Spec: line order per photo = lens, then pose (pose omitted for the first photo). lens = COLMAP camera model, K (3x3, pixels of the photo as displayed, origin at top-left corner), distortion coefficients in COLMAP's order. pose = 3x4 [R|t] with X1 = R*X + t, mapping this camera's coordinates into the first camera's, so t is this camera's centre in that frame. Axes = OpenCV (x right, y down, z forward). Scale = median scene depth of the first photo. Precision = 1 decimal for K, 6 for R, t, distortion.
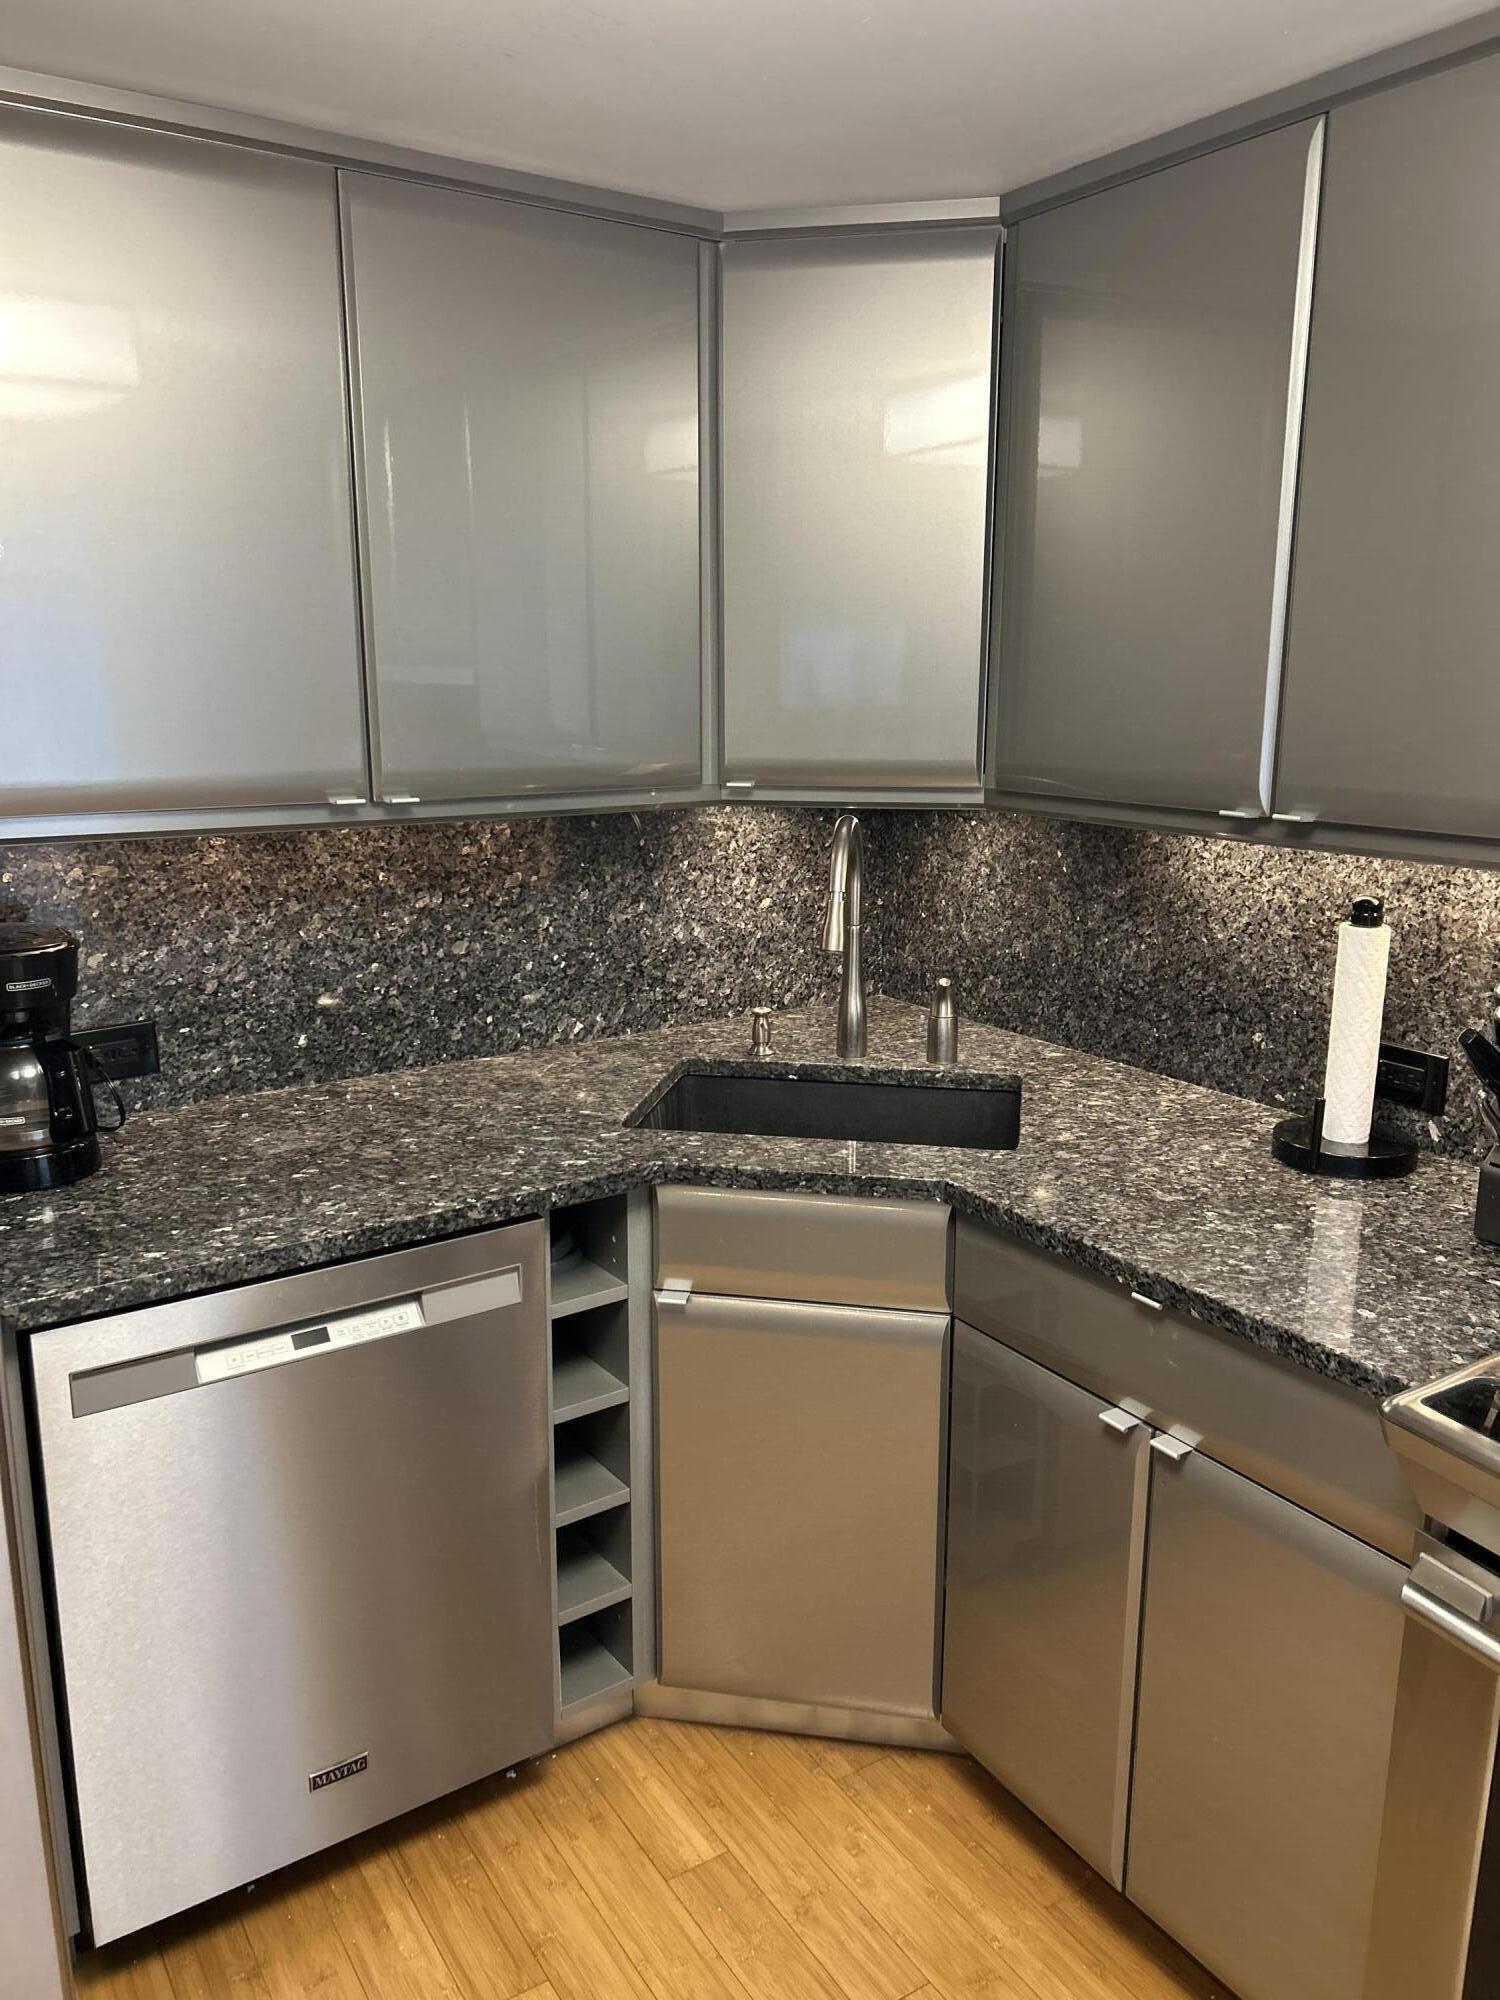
lens RADIAL K [[1532.3, 0, 750.0], [0, 1532.3, 1000.0], [0, 0, 1]] dist [0.000061, -0.012435]
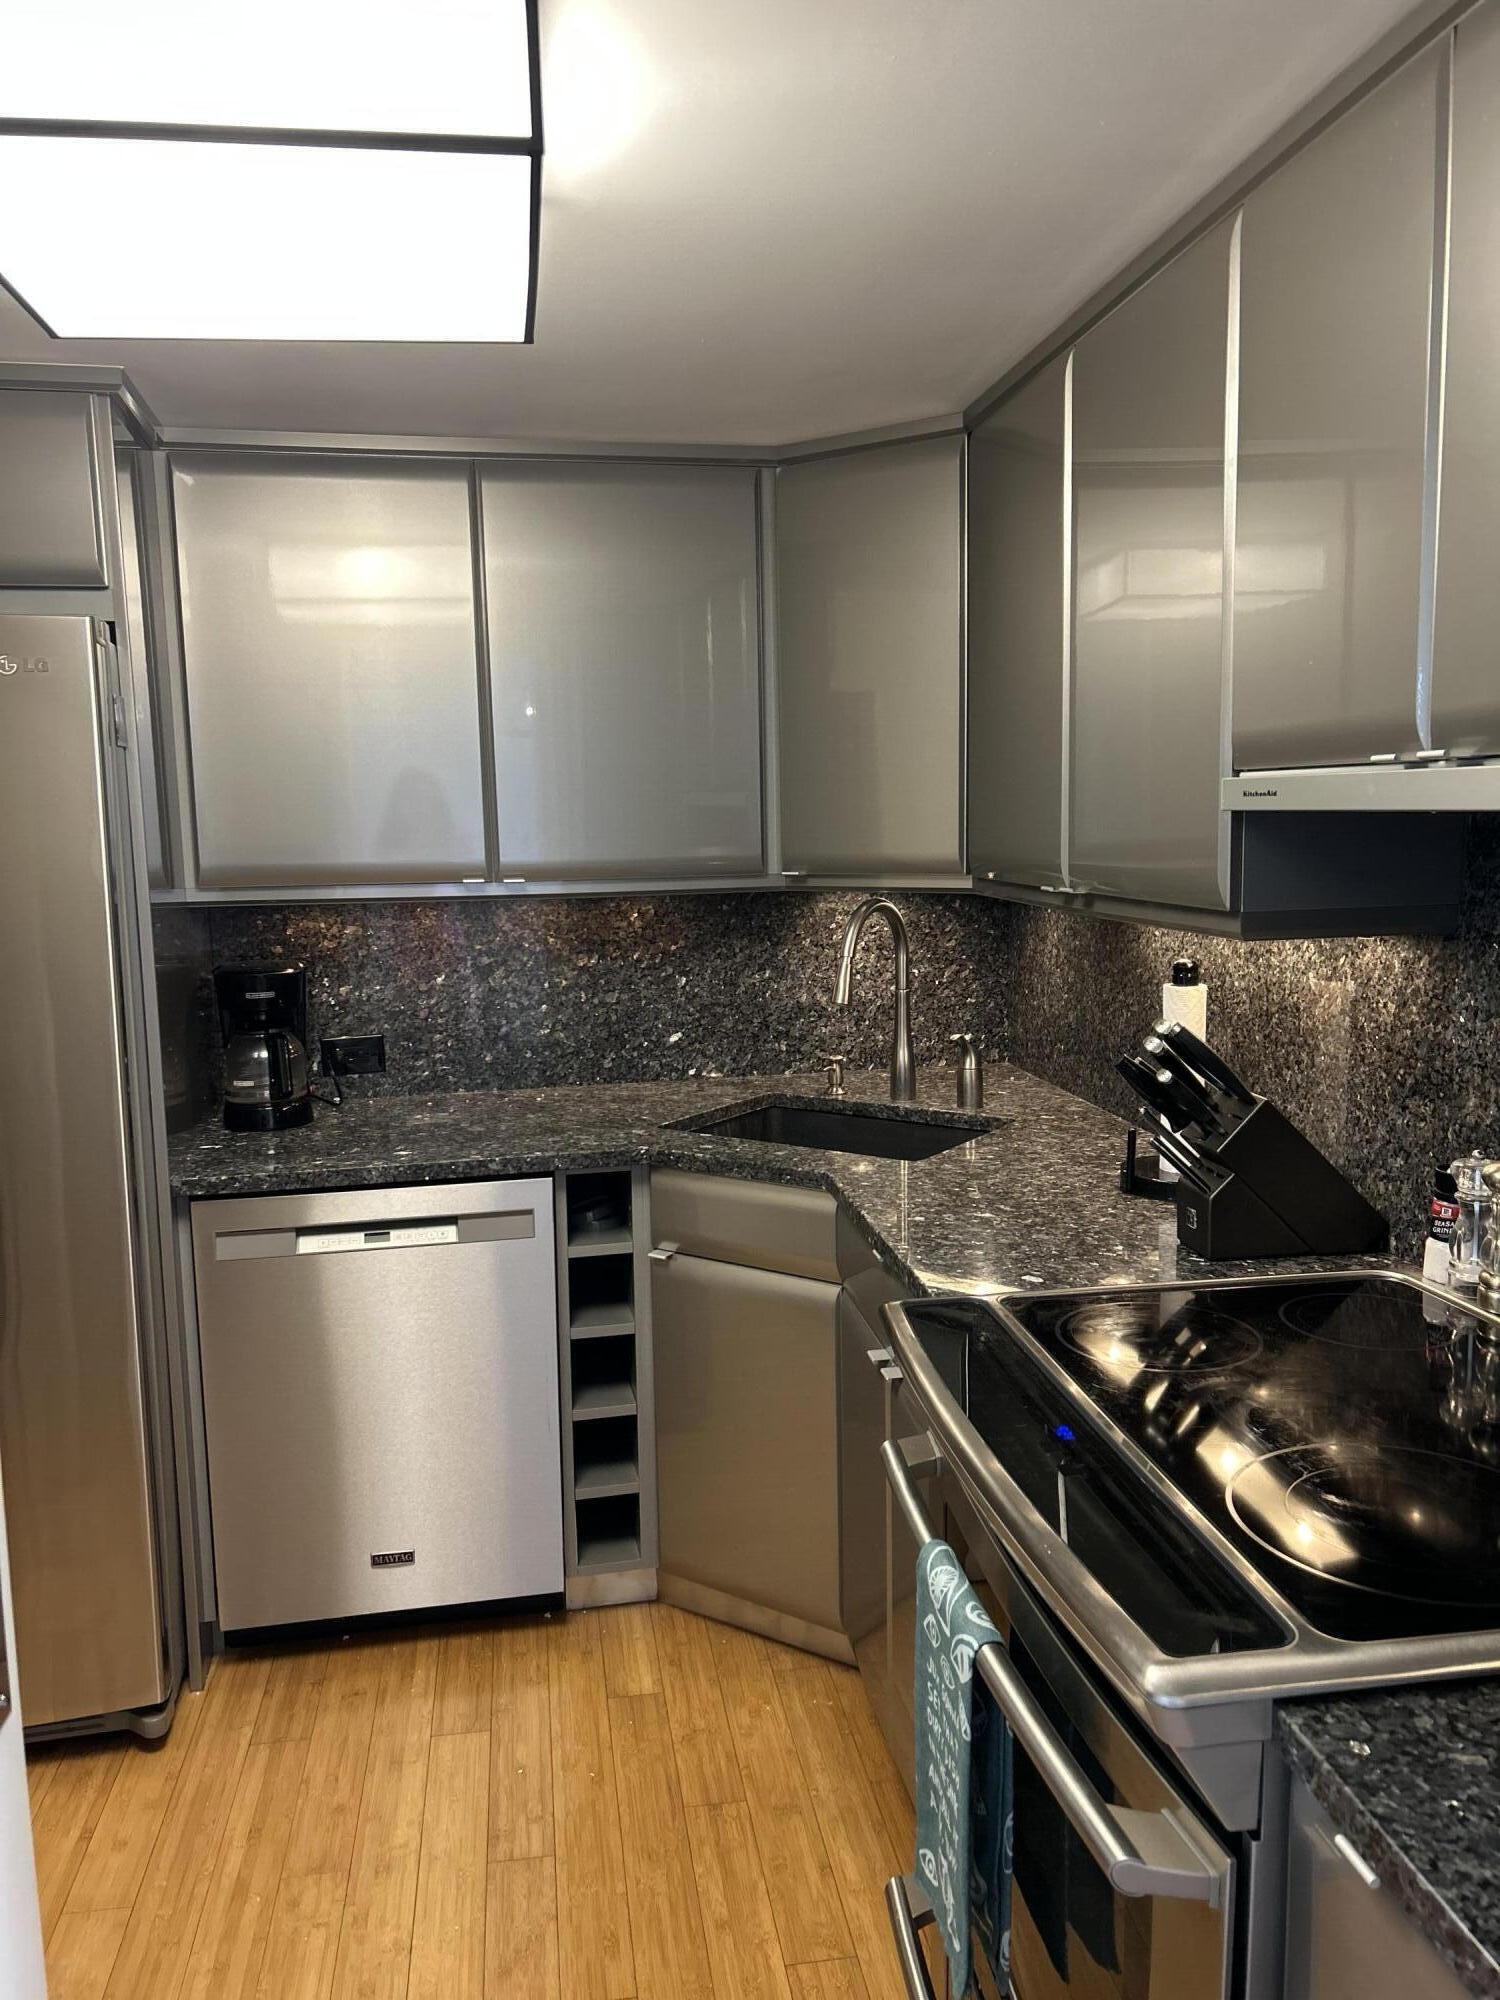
lens RADIAL K [[1532.3, 0, 750.0], [0, 1532.3, 1000.0], [0, 0, 1]] dist [0.000061, -0.012435]
pose [[0.913319, 0.031669, -0.406013, 0.495448], [-0.065790, 0.995350, -0.070356, 0.057769], [0.401897, 0.090969, 0.911155, -0.172238]]
